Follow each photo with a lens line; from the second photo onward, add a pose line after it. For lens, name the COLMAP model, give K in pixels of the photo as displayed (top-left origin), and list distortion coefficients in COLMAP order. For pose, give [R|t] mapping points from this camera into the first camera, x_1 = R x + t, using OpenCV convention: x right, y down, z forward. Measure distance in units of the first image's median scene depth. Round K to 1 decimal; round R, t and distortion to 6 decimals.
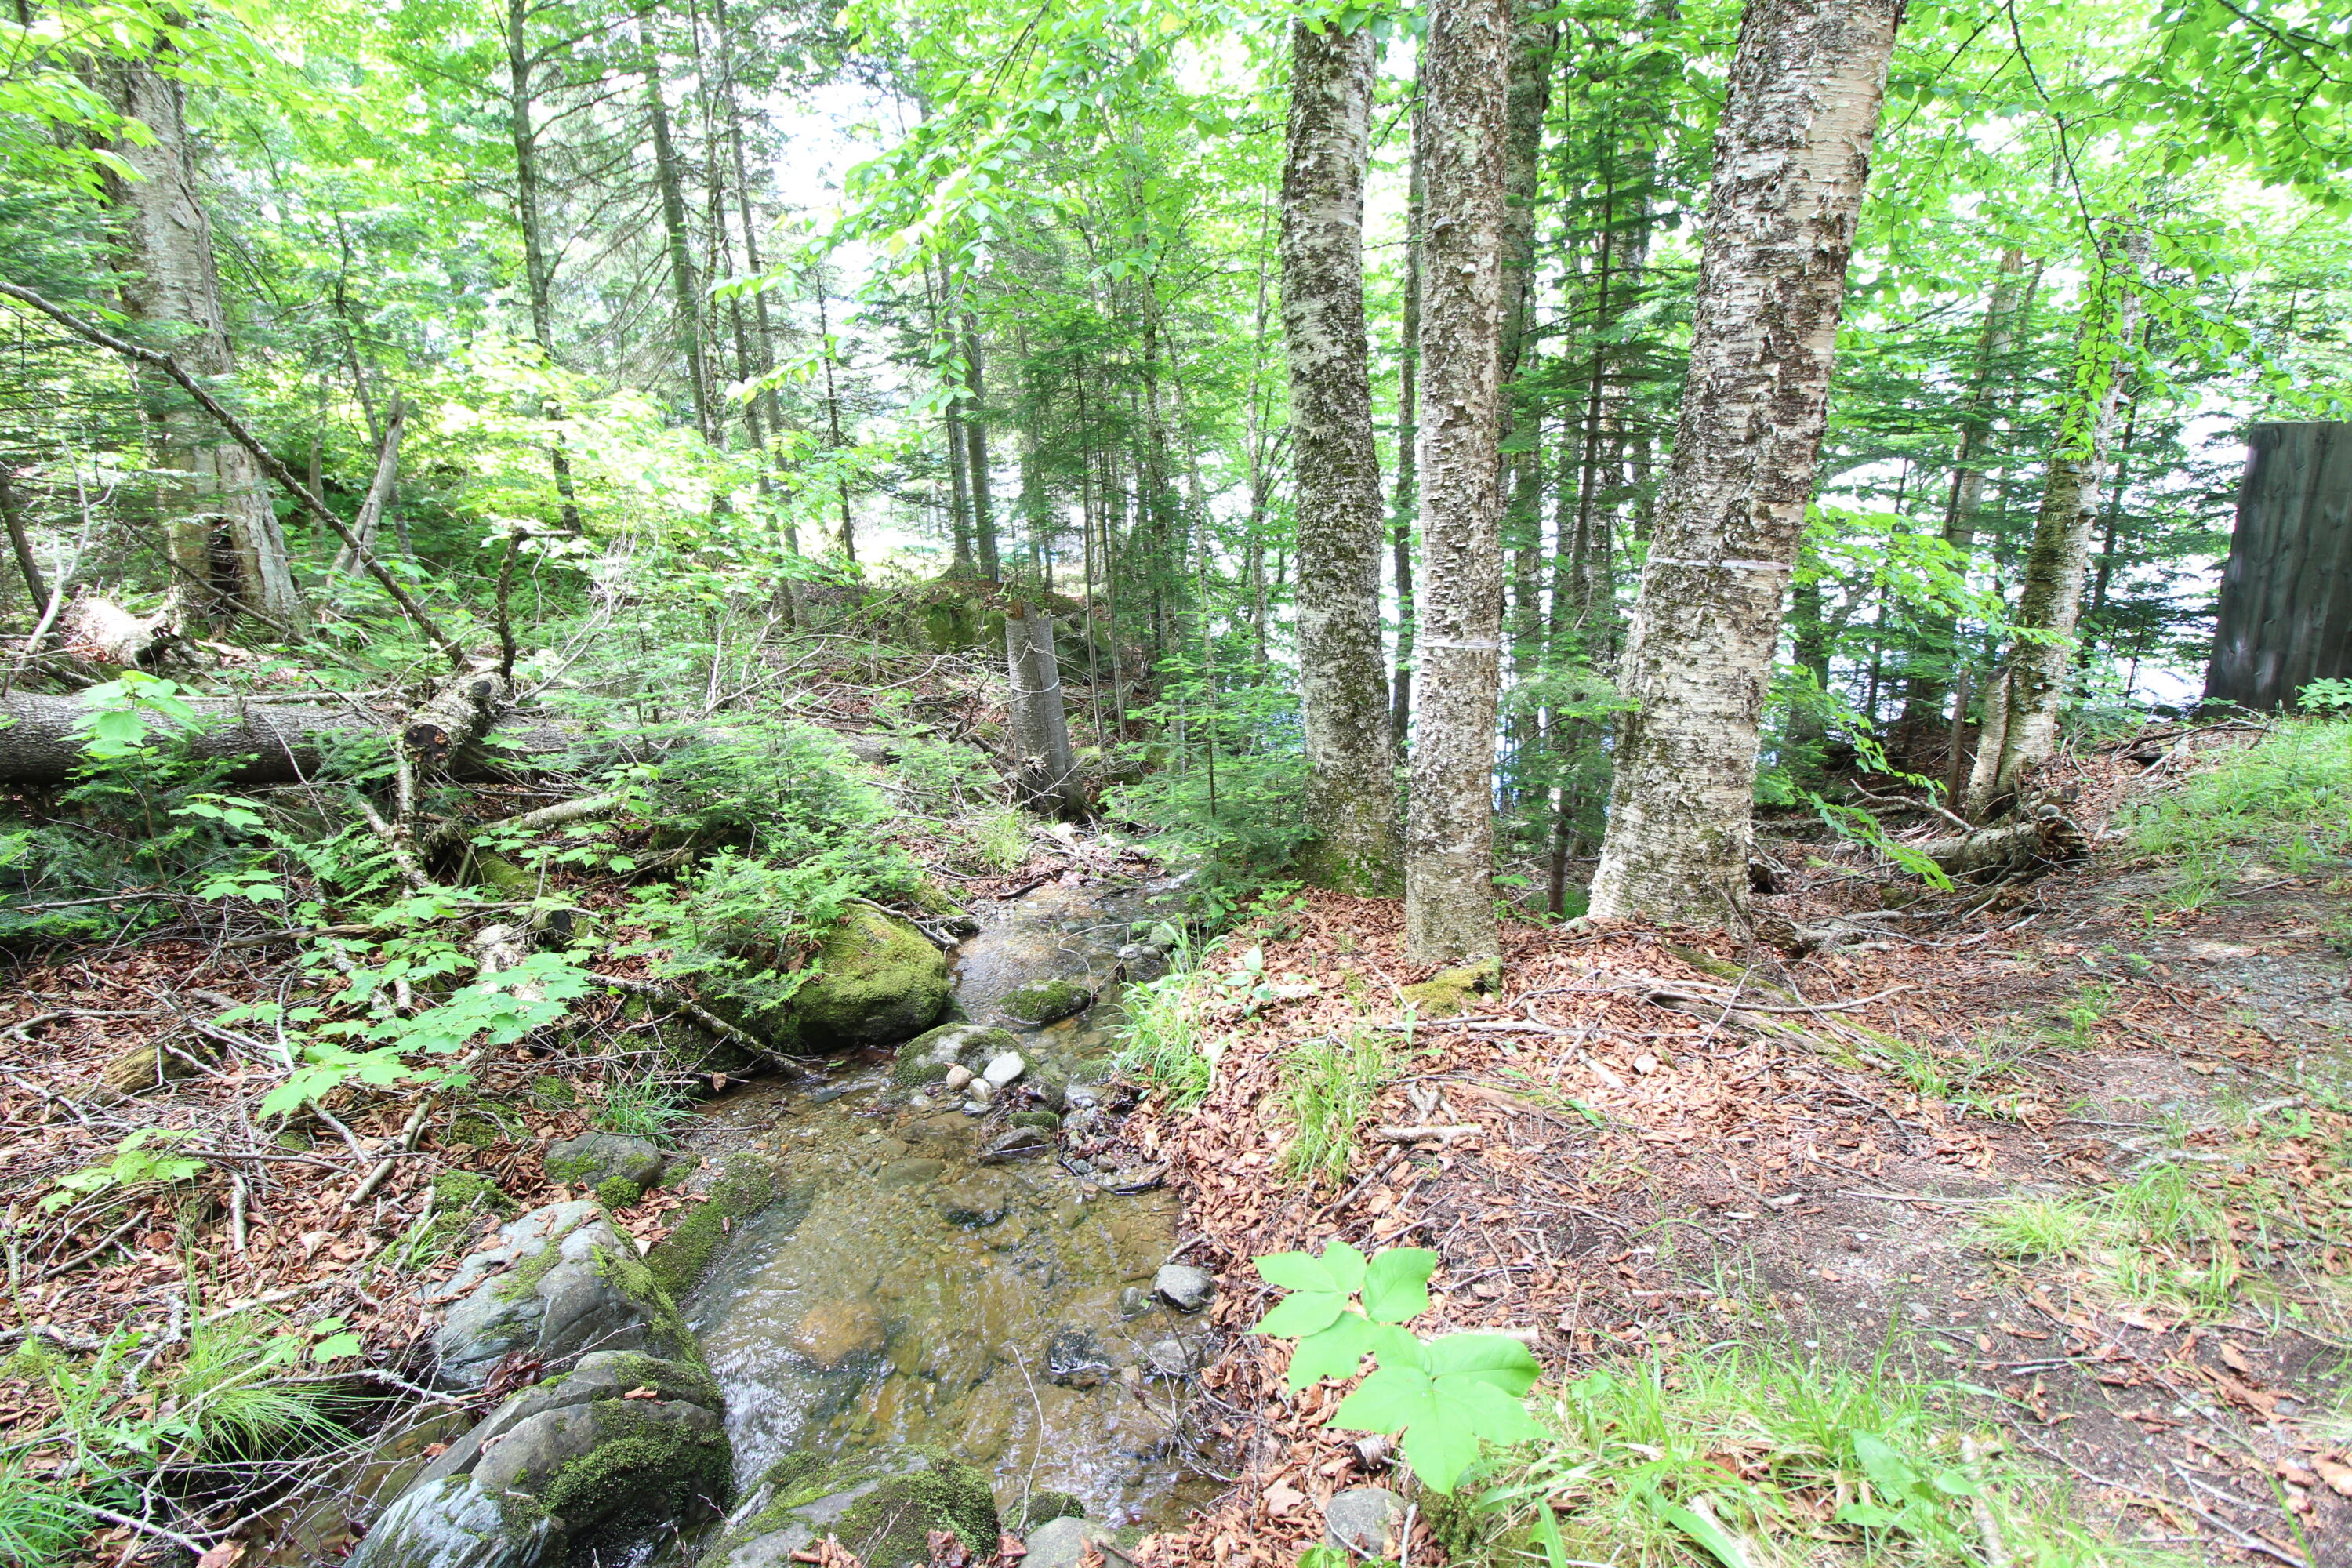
lens RADIAL K [[1086.1, 0, 1171.0], [0, 1086.1, 764.7], [0, 0, 1]] dist [0.000785, -0.014287]
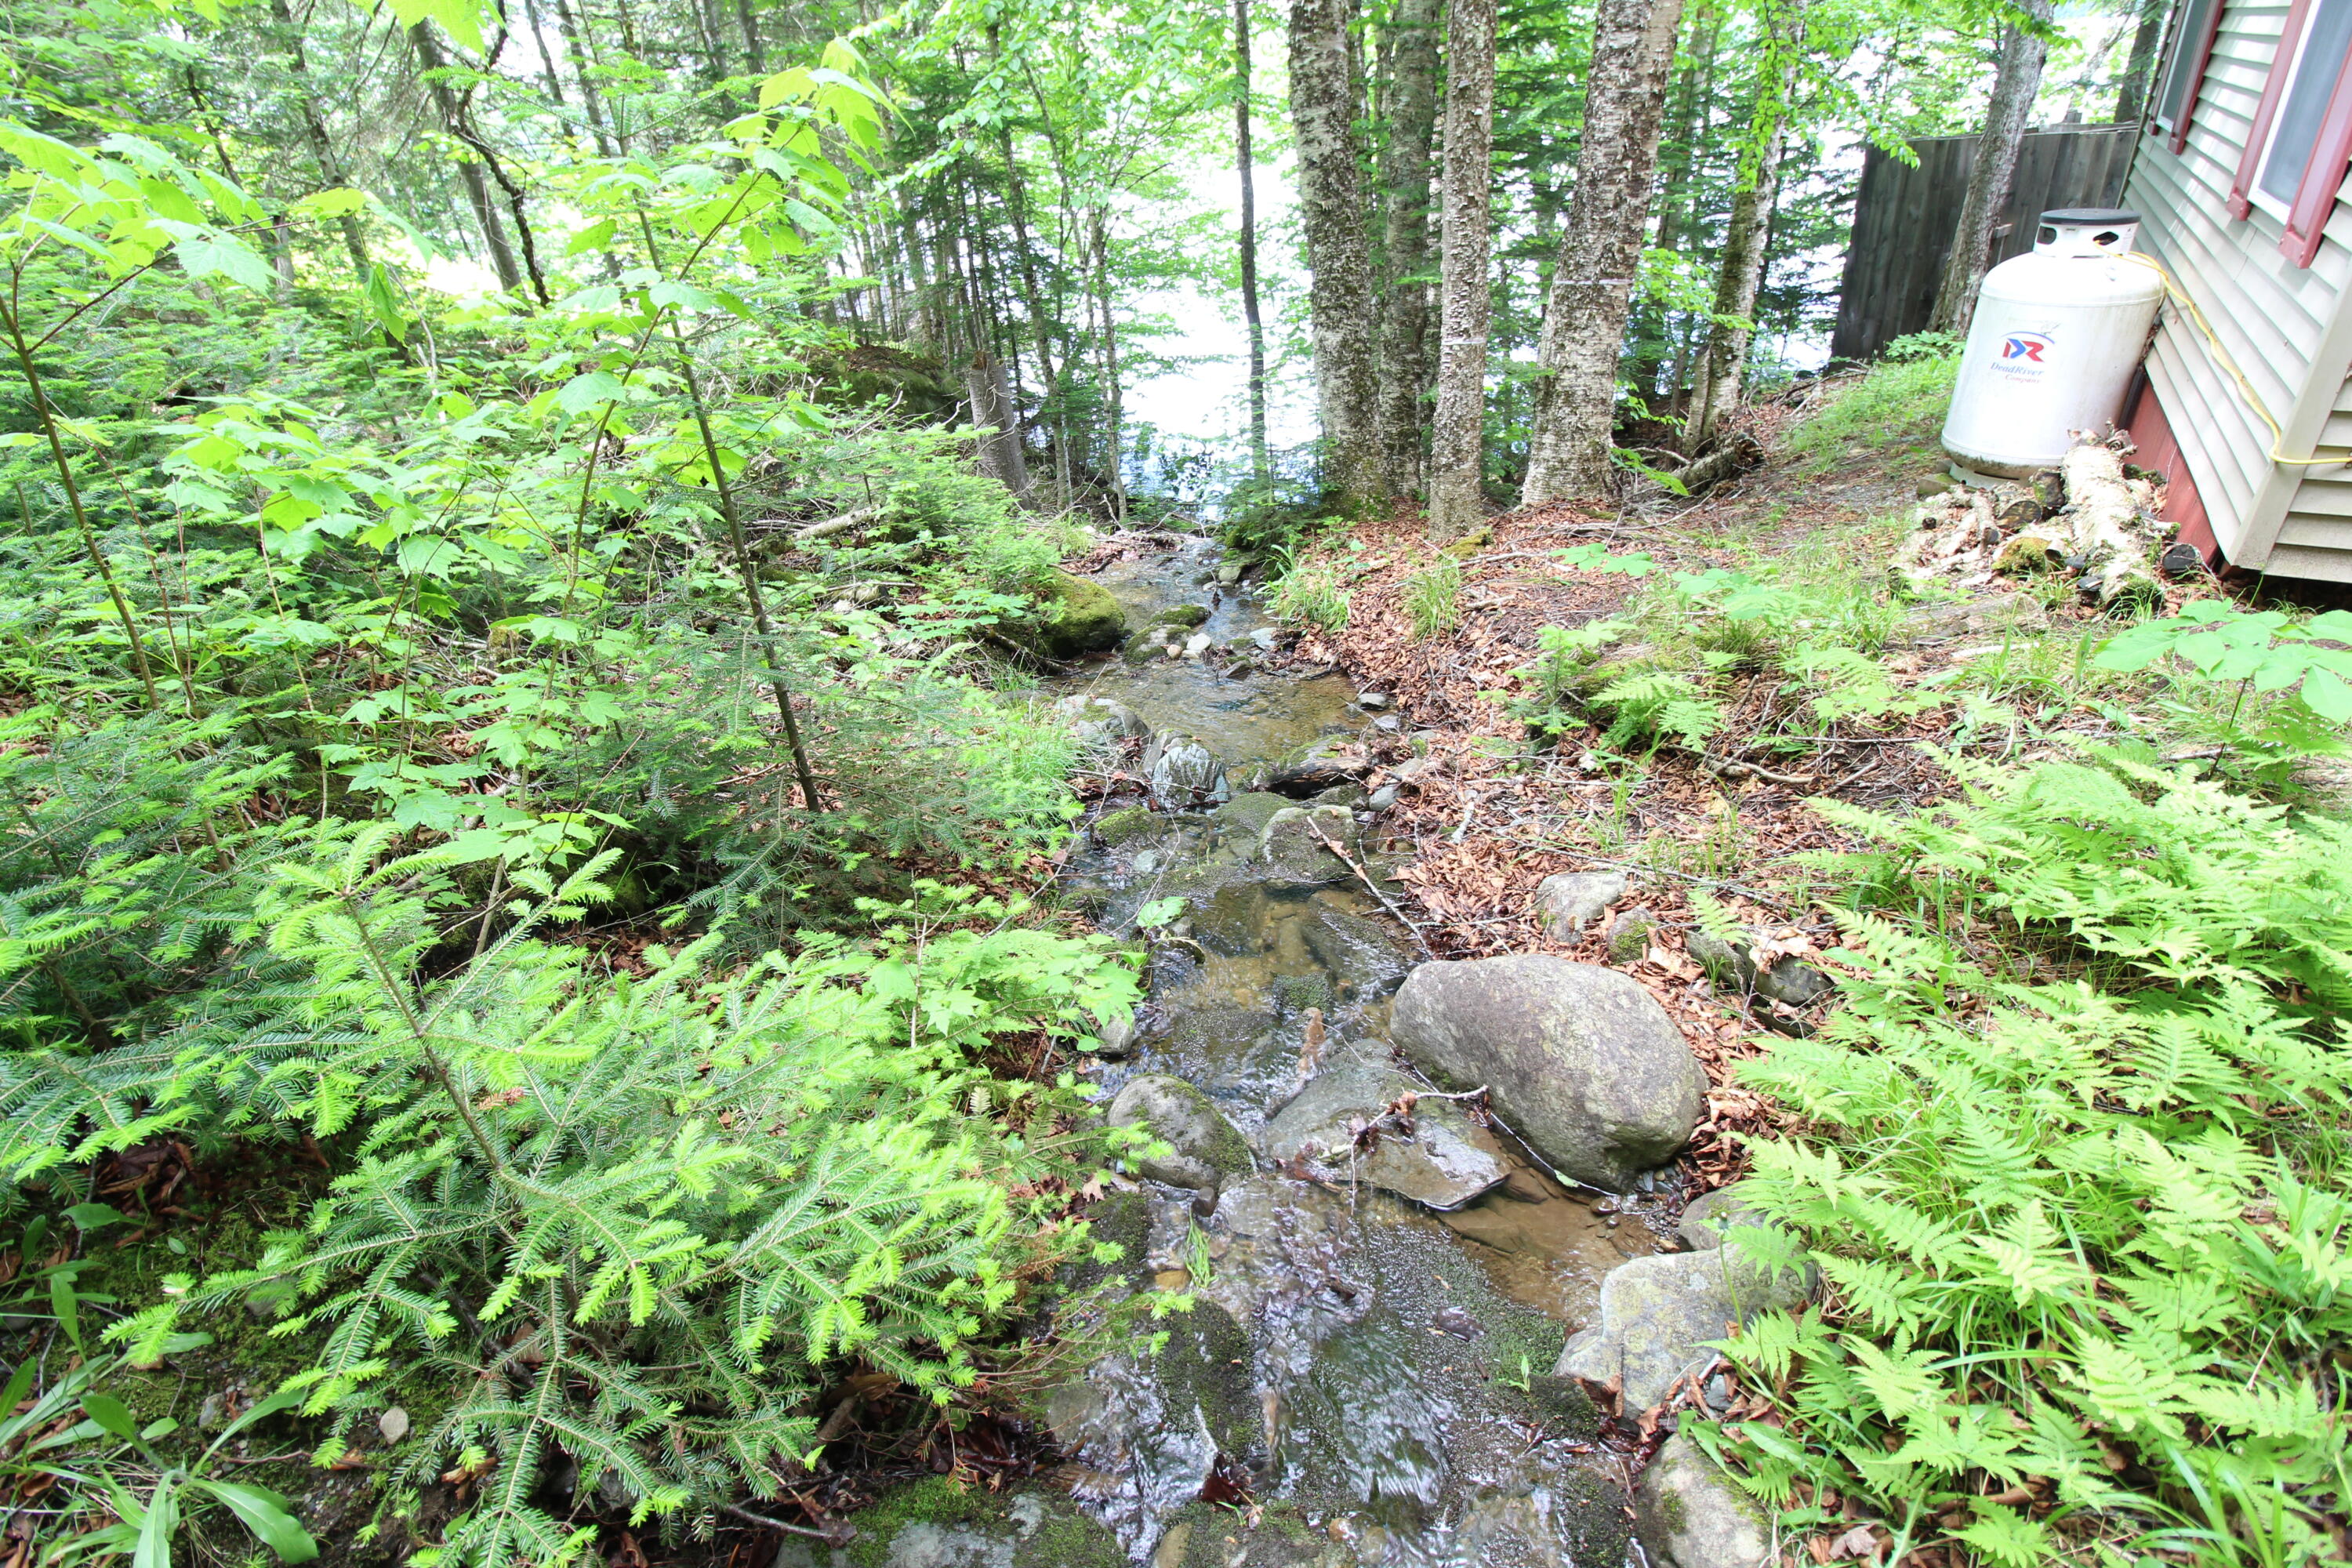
lens RADIAL K [[1086.1, 0, 1171.0], [0, 1086.1, 764.7], [0, 0, 1]] dist [0.000785, -0.014287]
pose [[0.966210, -0.158001, 0.203652, -0.495367], [0.110349, 0.967587, 0.227152, 0.073700], [-0.232942, -0.197004, 0.952328, -0.513258]]
